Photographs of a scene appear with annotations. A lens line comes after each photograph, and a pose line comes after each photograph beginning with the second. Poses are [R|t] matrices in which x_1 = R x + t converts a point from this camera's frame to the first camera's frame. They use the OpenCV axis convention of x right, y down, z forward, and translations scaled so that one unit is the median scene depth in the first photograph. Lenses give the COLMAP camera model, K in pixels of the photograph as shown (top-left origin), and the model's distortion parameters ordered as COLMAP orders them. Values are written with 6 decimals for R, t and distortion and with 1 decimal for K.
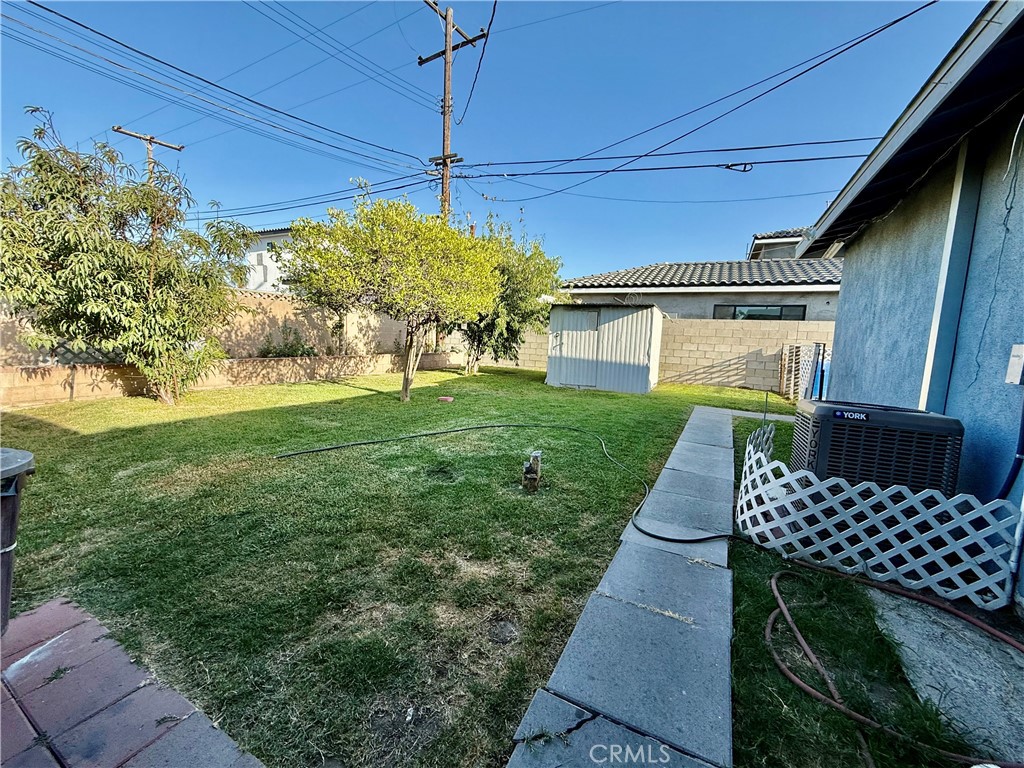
lens RADIAL K [[407.3, 0, 512.0], [0, 407.3, 384.0], [0, 0, 1]] dist [0.000282, 0.000183]
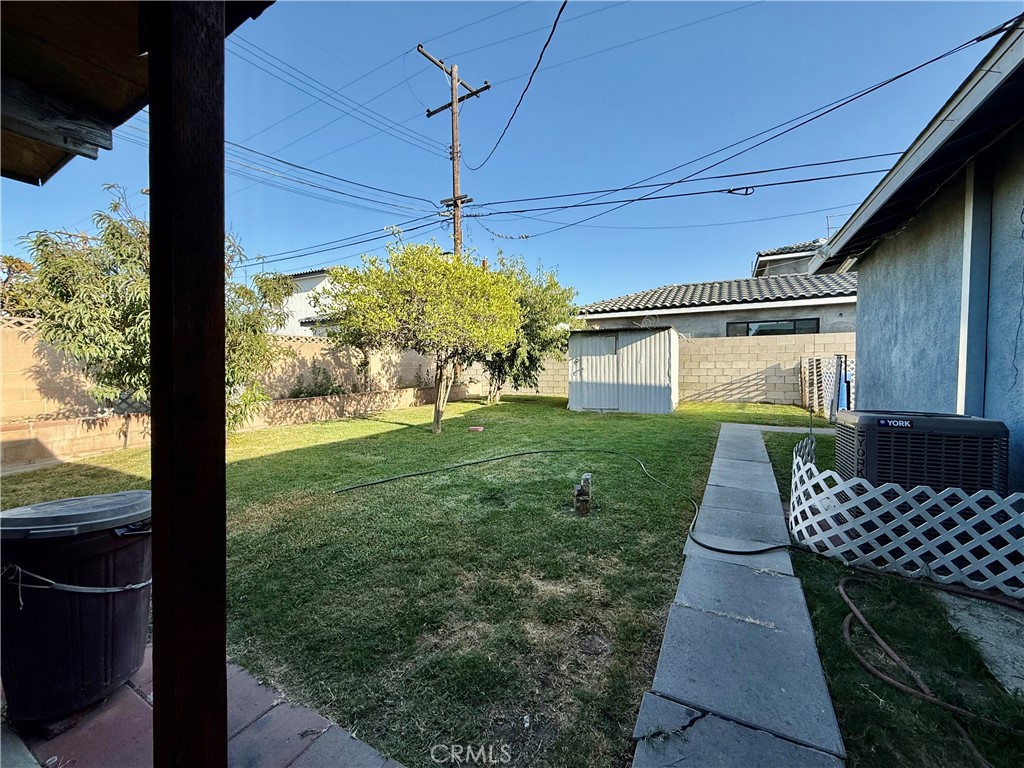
lens RADIAL K [[407.3, 0, 512.0], [0, 407.3, 384.0], [0, 0, 1]] dist [0.000282, 0.000183]
pose [[0.998363, -0.053428, -0.020403, -0.106414], [0.051922, 0.996309, -0.068354, -0.002369], [0.023979, 0.067183, 0.997452, -0.064471]]
